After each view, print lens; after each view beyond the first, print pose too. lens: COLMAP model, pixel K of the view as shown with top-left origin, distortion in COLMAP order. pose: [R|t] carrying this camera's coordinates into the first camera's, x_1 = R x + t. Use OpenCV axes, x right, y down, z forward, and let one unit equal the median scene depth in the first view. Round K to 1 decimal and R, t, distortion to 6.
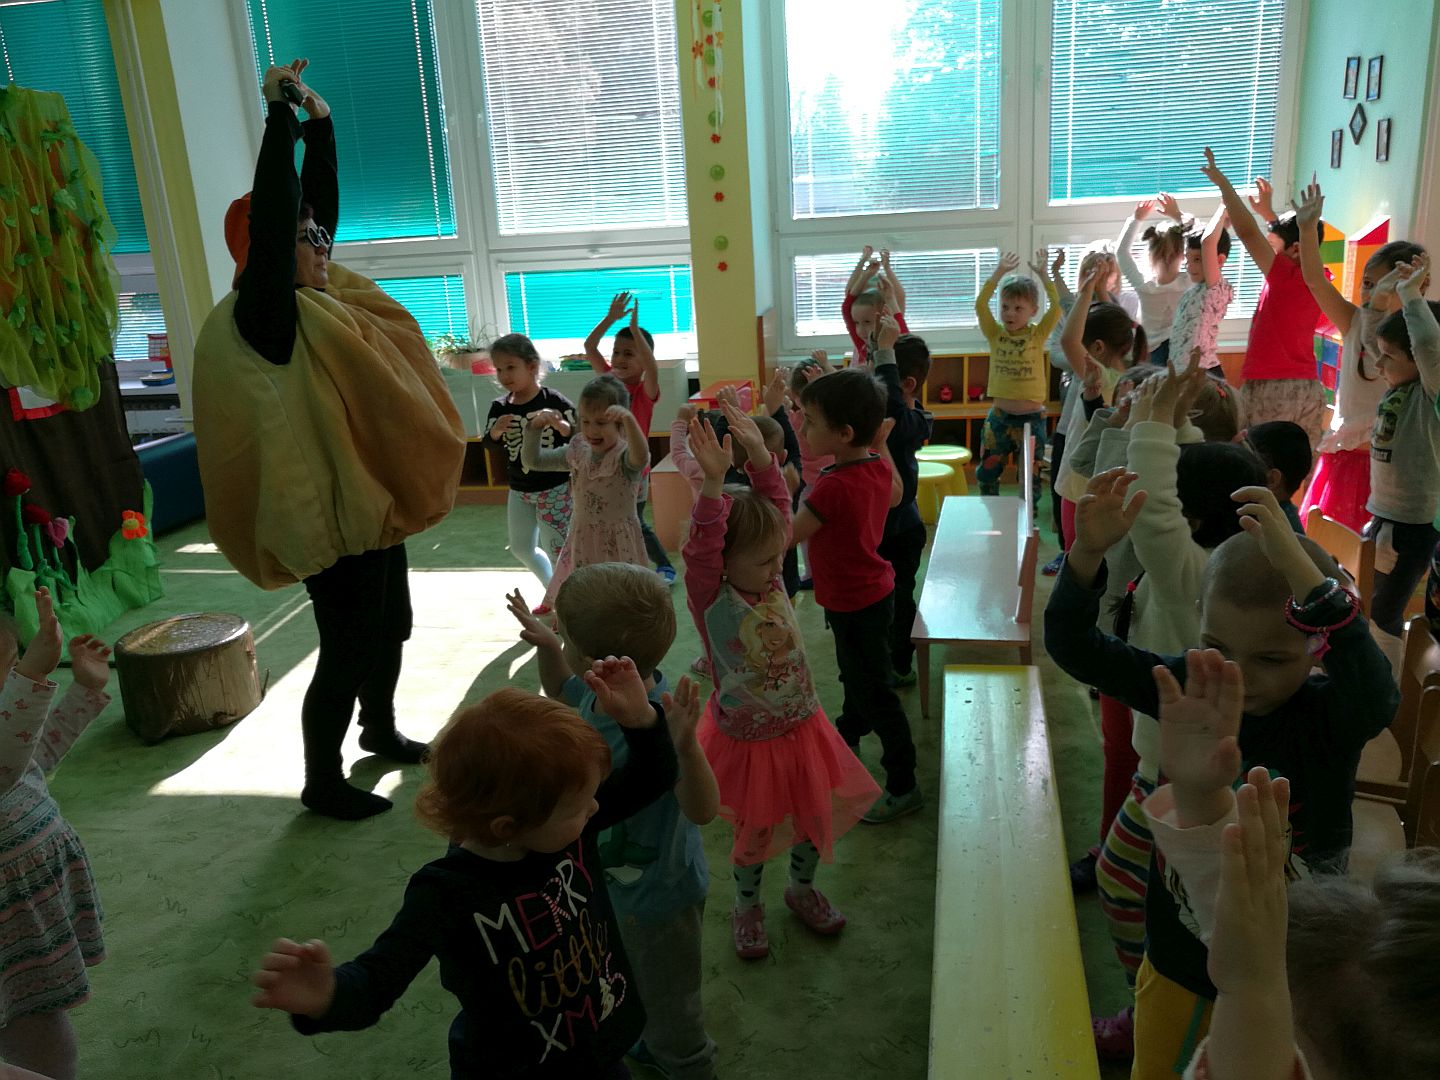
lens RADIAL K [[1165.7, 0, 720.0], [0, 1165.7, 540.0], [0, 0, 1]] dist [-0.010821, 0.046324]
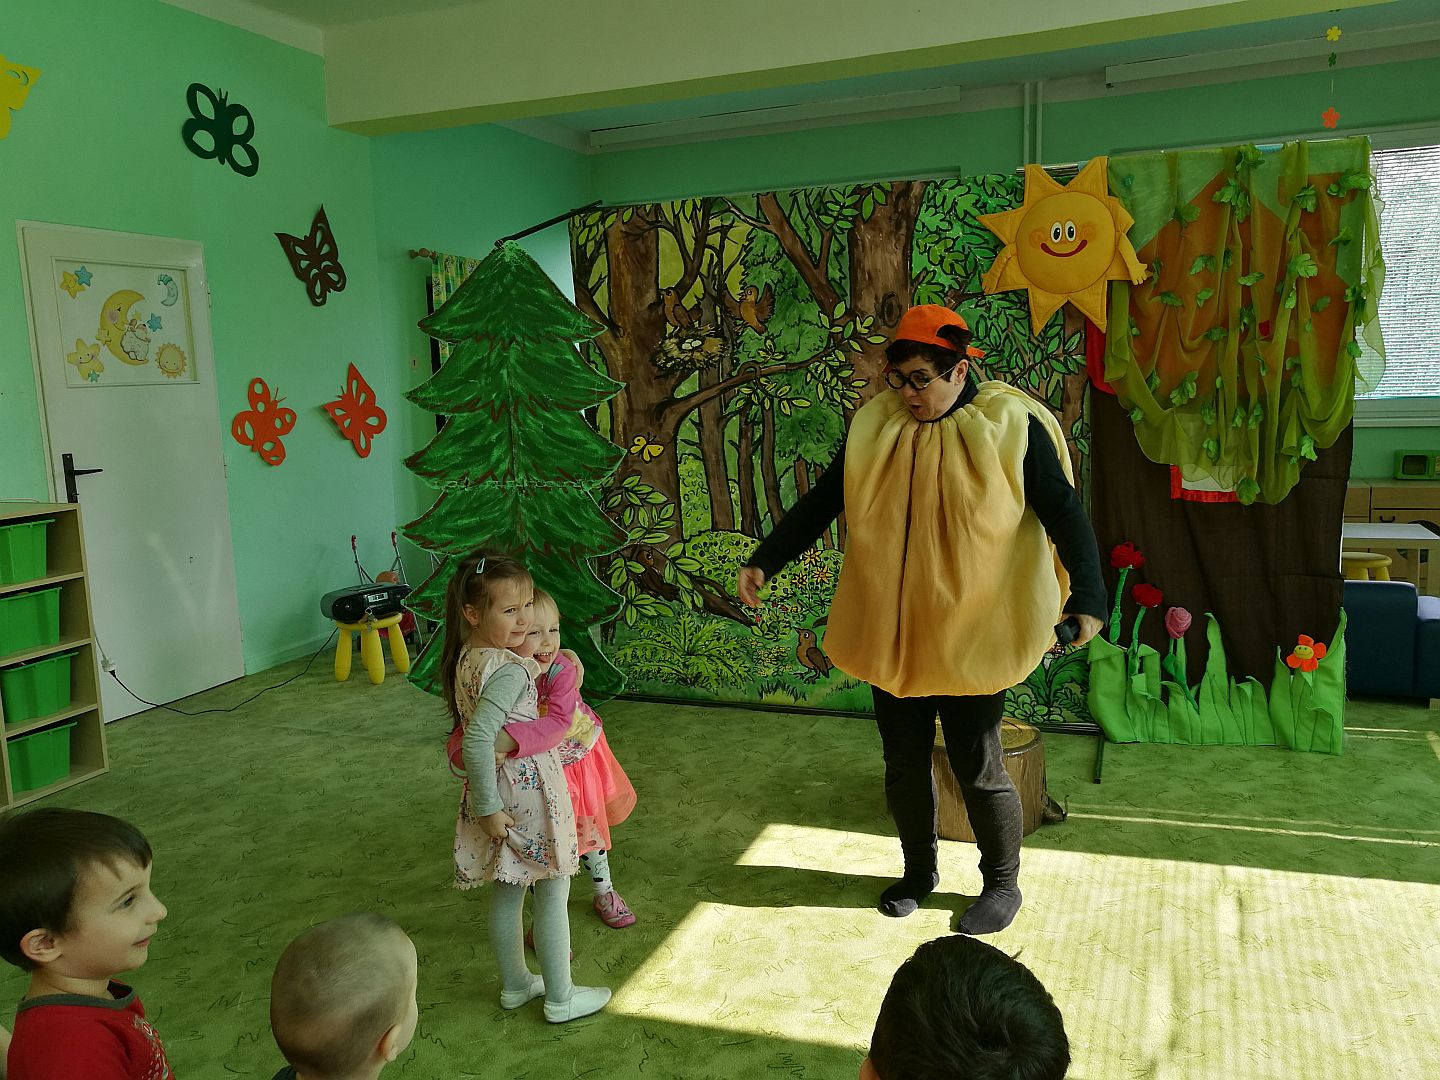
lens RADIAL K [[1130.5, 0, 729.5], [0, 1130.5, 540.6], [0, 0, 1]] dist [0.001444, -0.011879]
pose [[-0.199526, 0.202190, -0.958806, 0.343476], [-0.234412, 0.940222, 0.247052, -0.200476], [0.951441, 0.274049, -0.140203, 0.745912]]
